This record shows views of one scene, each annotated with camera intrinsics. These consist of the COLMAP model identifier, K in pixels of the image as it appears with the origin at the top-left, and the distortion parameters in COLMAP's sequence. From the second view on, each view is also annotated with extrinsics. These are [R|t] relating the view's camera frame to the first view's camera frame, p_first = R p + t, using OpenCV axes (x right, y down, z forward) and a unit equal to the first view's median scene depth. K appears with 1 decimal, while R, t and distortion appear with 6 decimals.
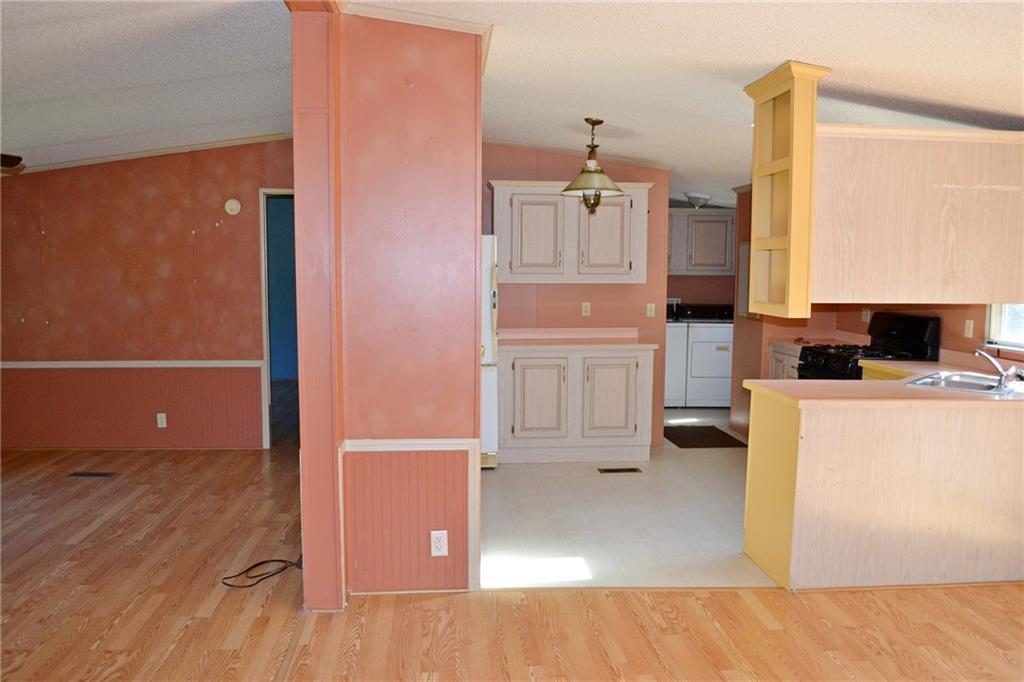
lens RADIAL K [[823.2, 0, 512.0], [0, 823.2, 341.0], [0, 0, 1]] dist [-0.083244, 0.019506]
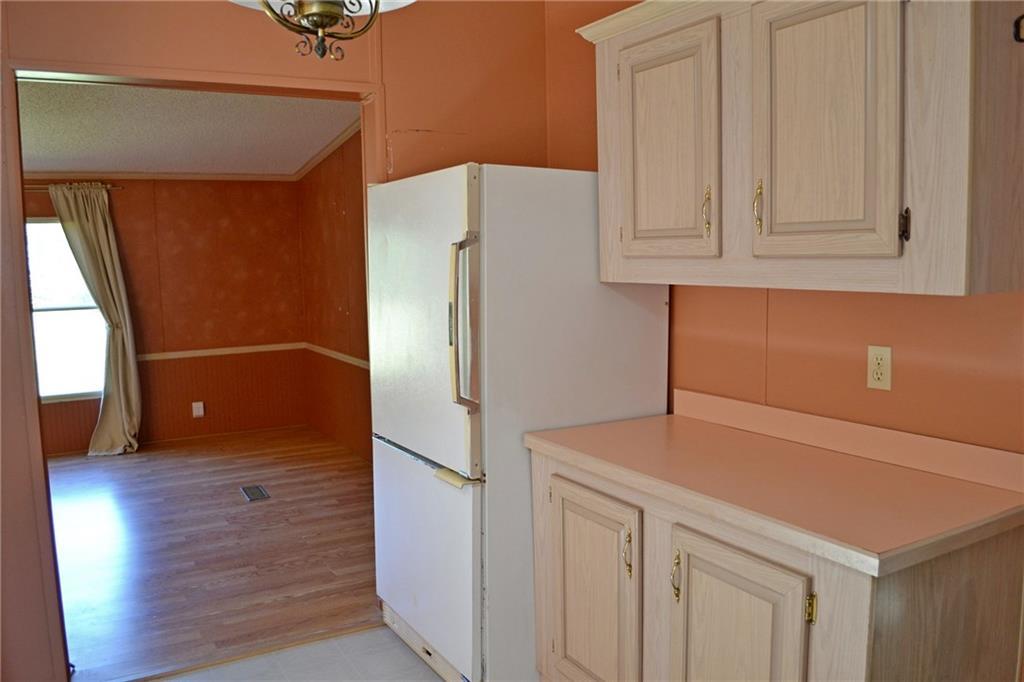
lens RADIAL K [[823.2, 0, 512.0], [0, 823.2, 341.0], [0, 0, 1]] dist [-0.083244, 0.019506]
pose [[0.414068, 0.086704, -0.906107, 0.394296], [-0.063597, 0.995776, 0.066222, -0.076775], [0.908022, 0.030205, 0.417833, 0.934843]]
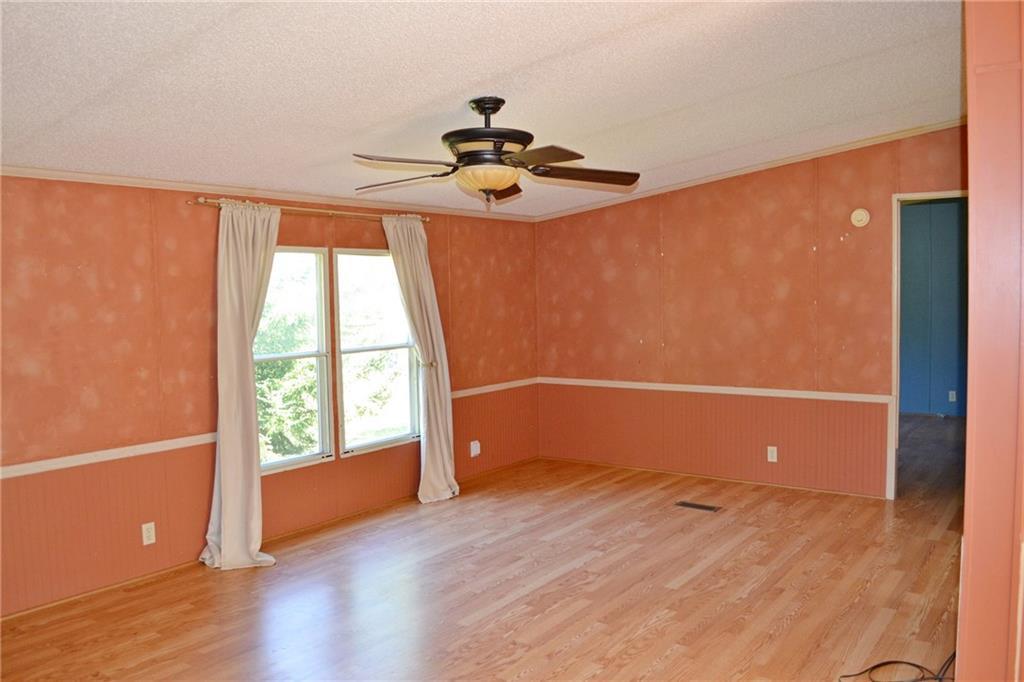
lens RADIAL K [[823.2, 0, 512.0], [0, 823.2, 341.0], [0, 0, 1]] dist [-0.083244, 0.019506]
pose [[0.755684, 0.022888, -0.654536, -0.065918], [-0.040160, 0.999128, -0.011429, -0.009965], [0.653703, 0.034922, 0.755945, 0.128494]]
